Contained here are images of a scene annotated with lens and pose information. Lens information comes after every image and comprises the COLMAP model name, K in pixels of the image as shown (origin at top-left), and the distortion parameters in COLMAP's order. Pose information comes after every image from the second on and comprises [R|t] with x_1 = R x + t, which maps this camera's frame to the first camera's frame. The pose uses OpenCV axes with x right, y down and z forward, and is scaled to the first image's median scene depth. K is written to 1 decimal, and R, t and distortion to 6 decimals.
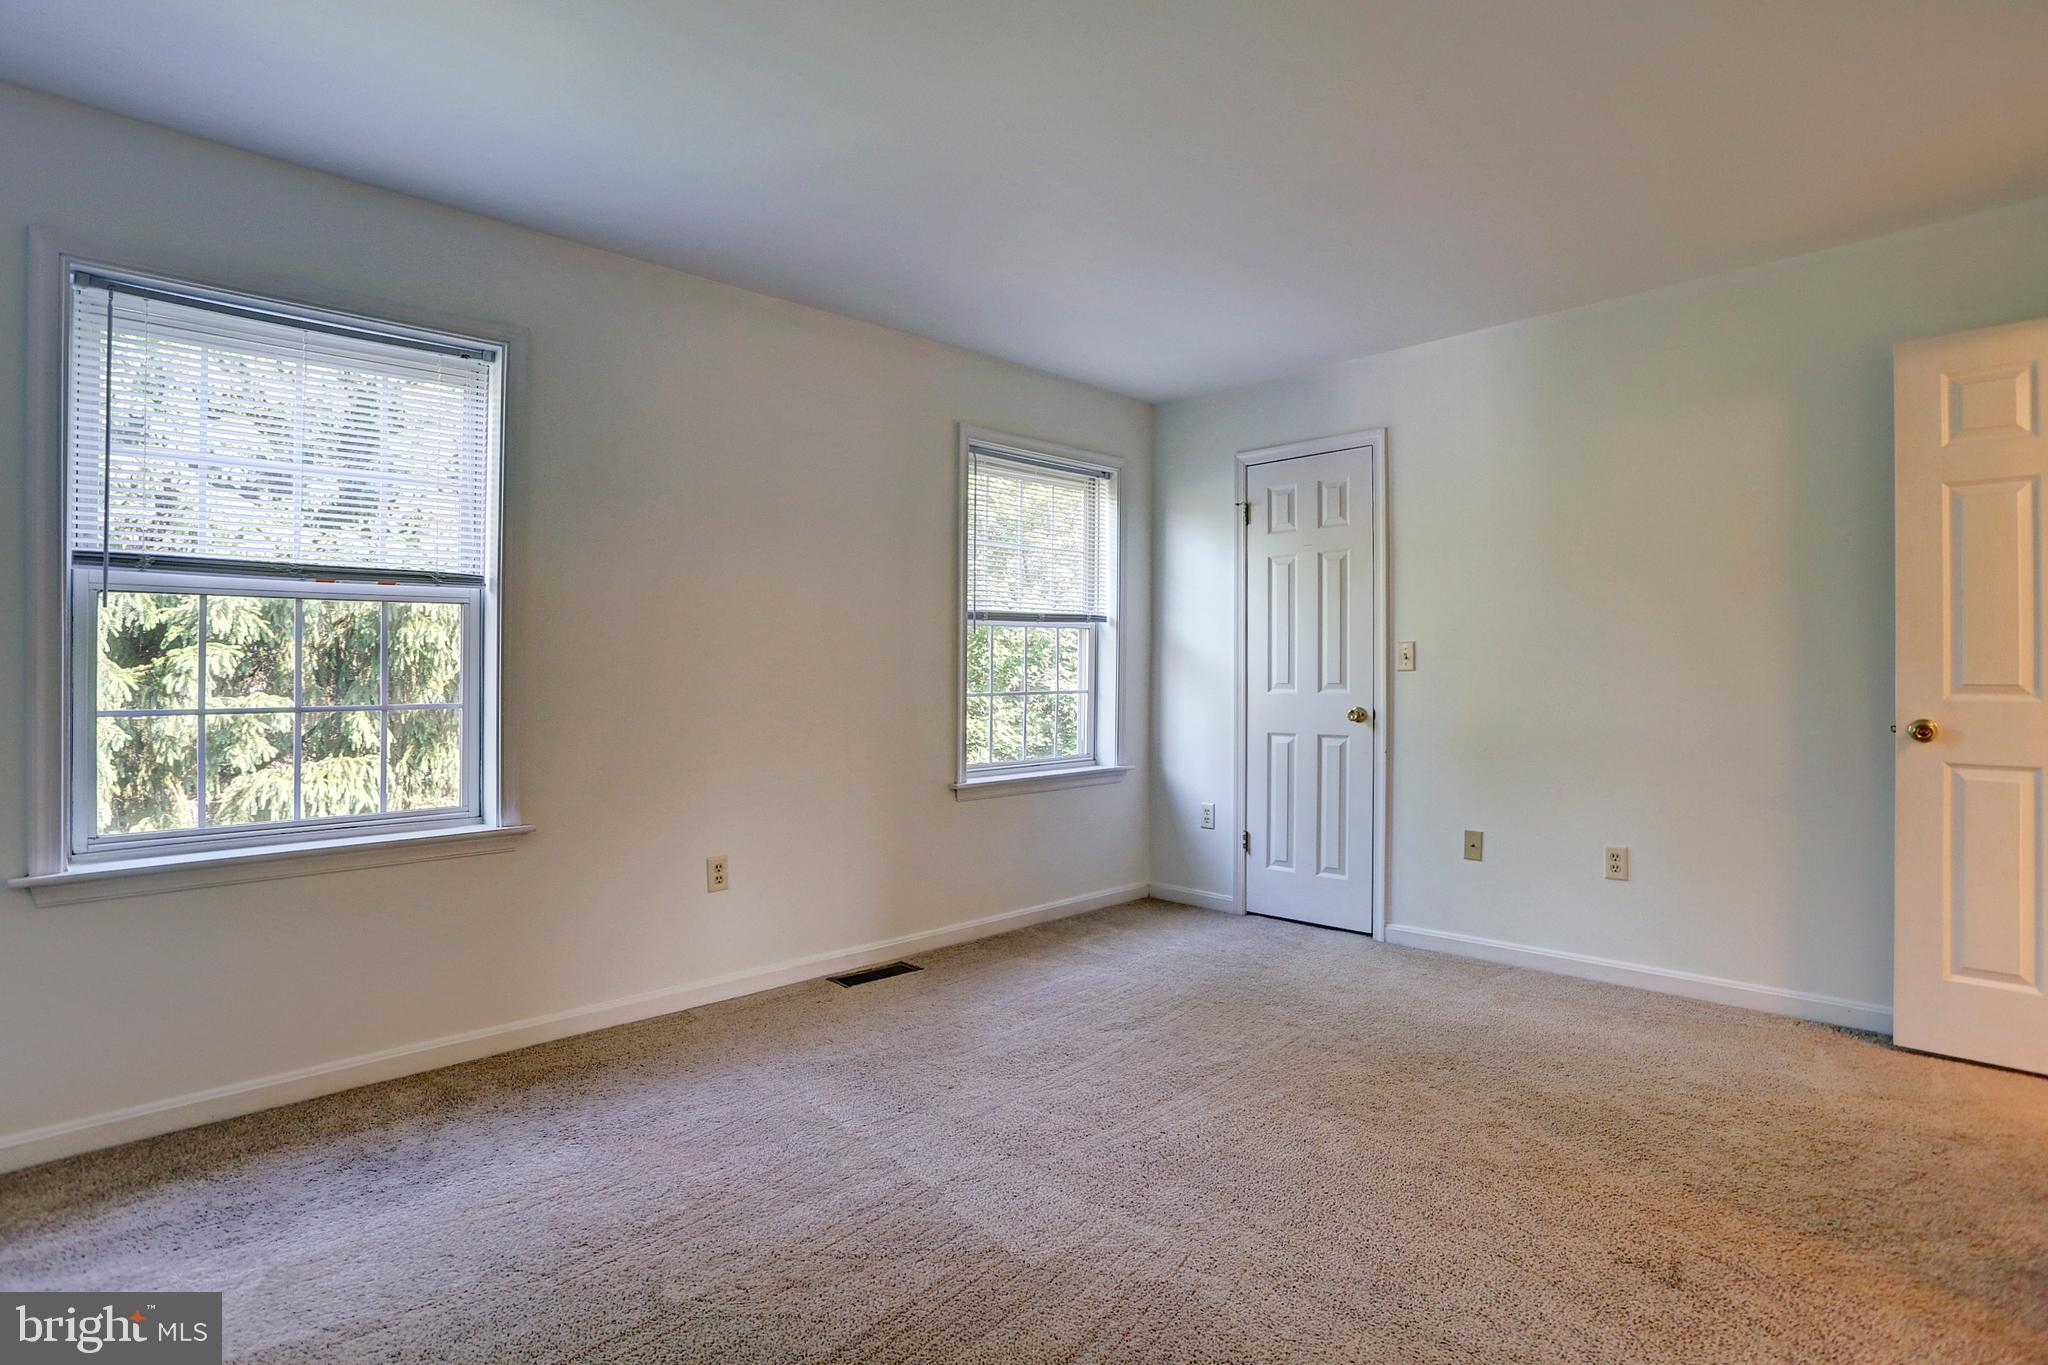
lens RADIAL K [[951.5, 0, 1024.0], [0, 951.5, 682.5], [0, 0, 1]] dist [0.000173, -0.000013]
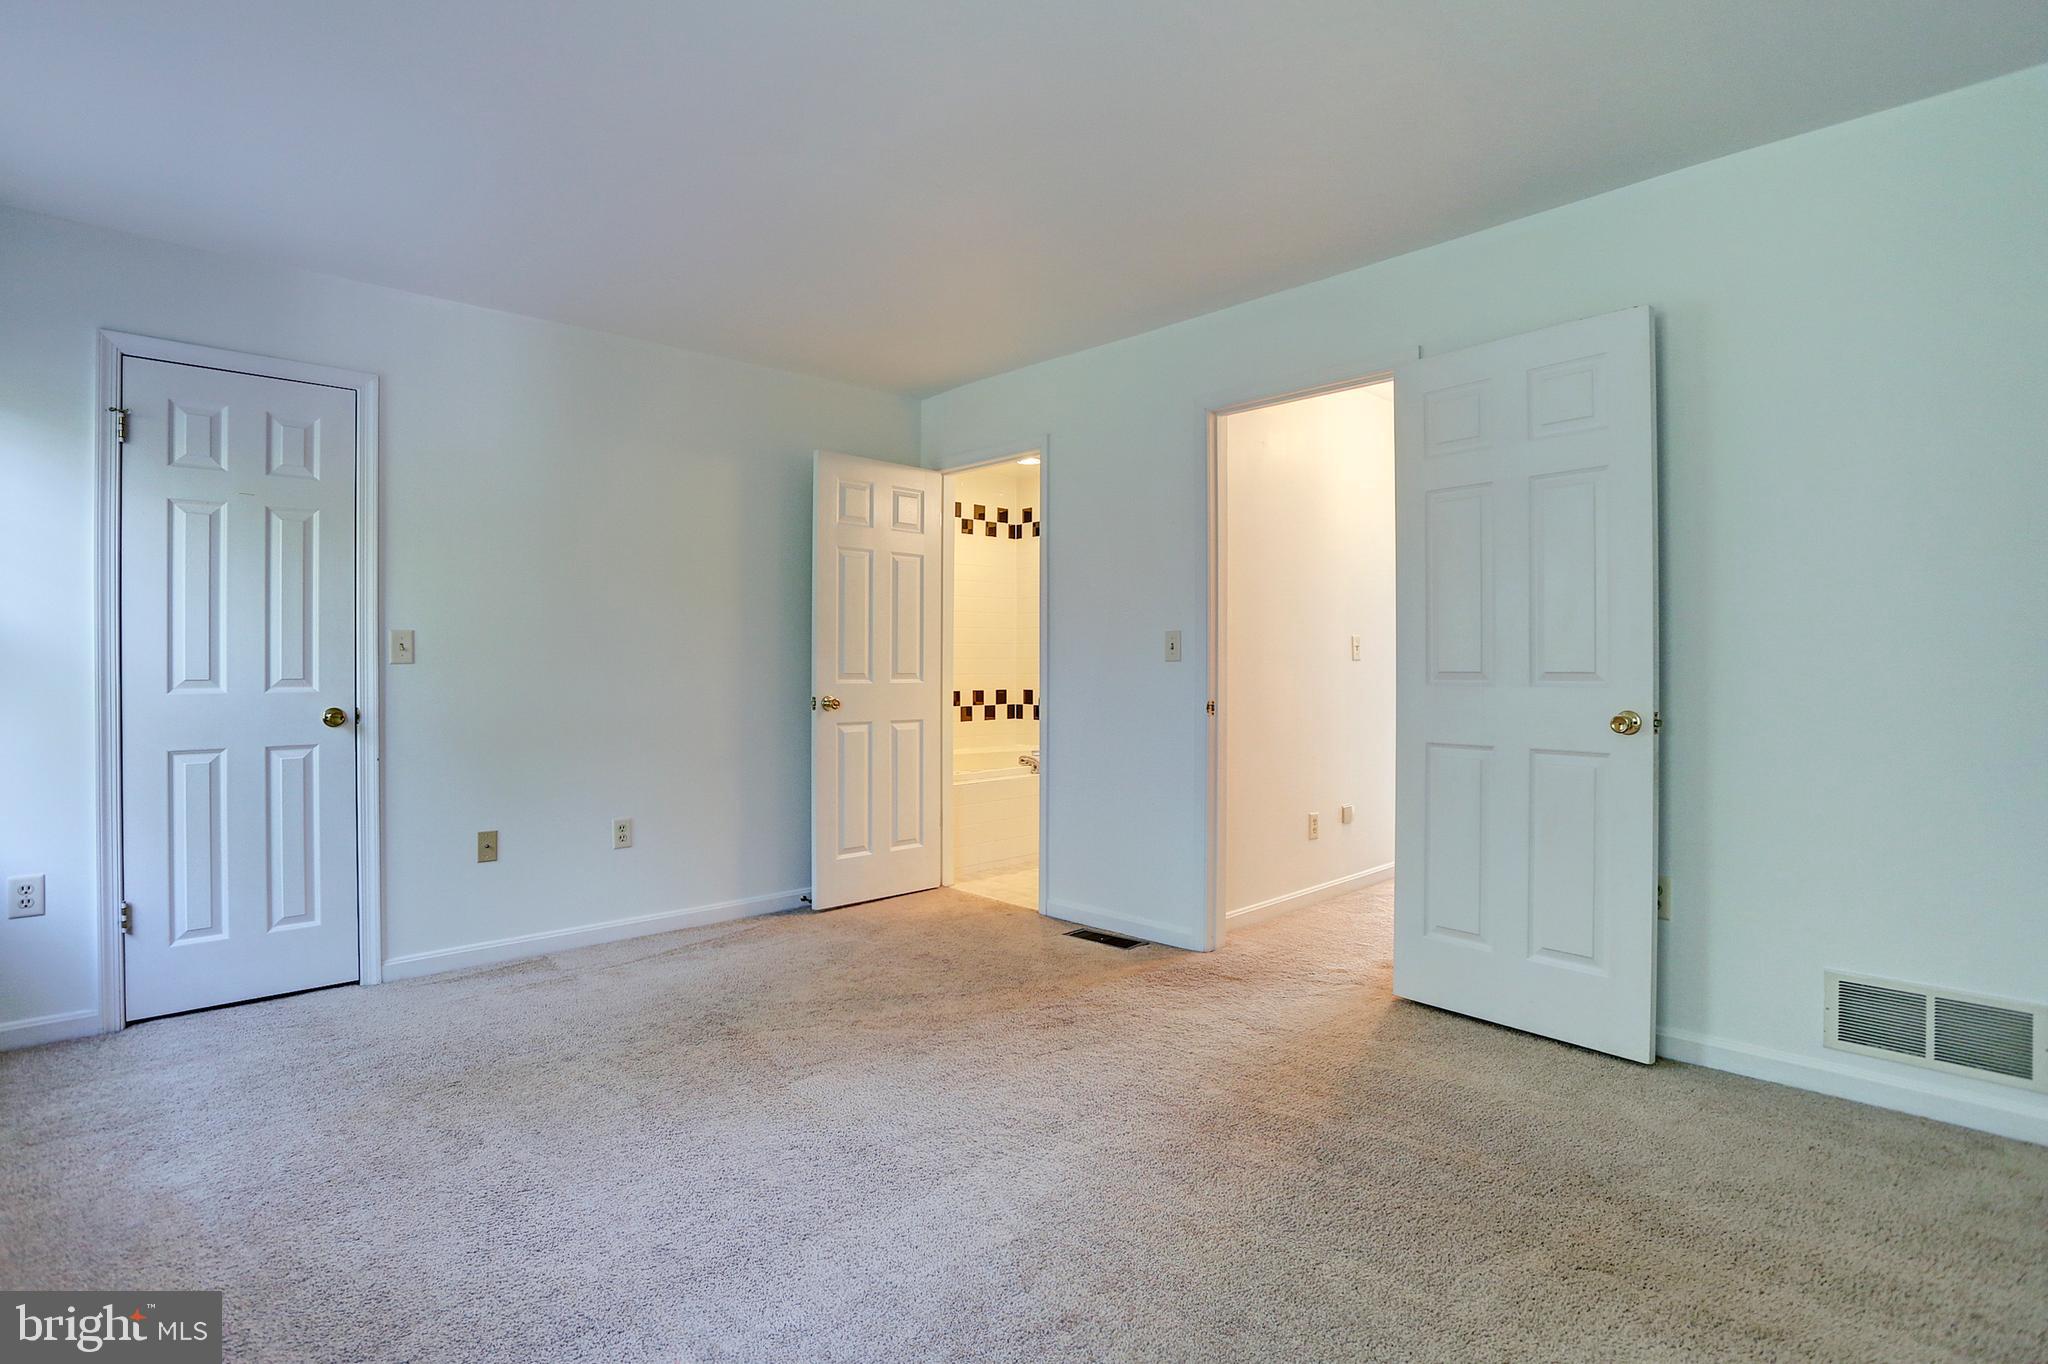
lens RADIAL K [[1011.2, 0, 1012.7], [0, 1011.2, 670.8], [0, 0, 1]] dist [-0.076030, 0.031435]
pose [[0.083816, -0.007222, 0.996455, -0.450579], [0.005740, 0.999961, 0.006764, -0.008005], [-0.996465, 0.005153, 0.083854, 0.374143]]
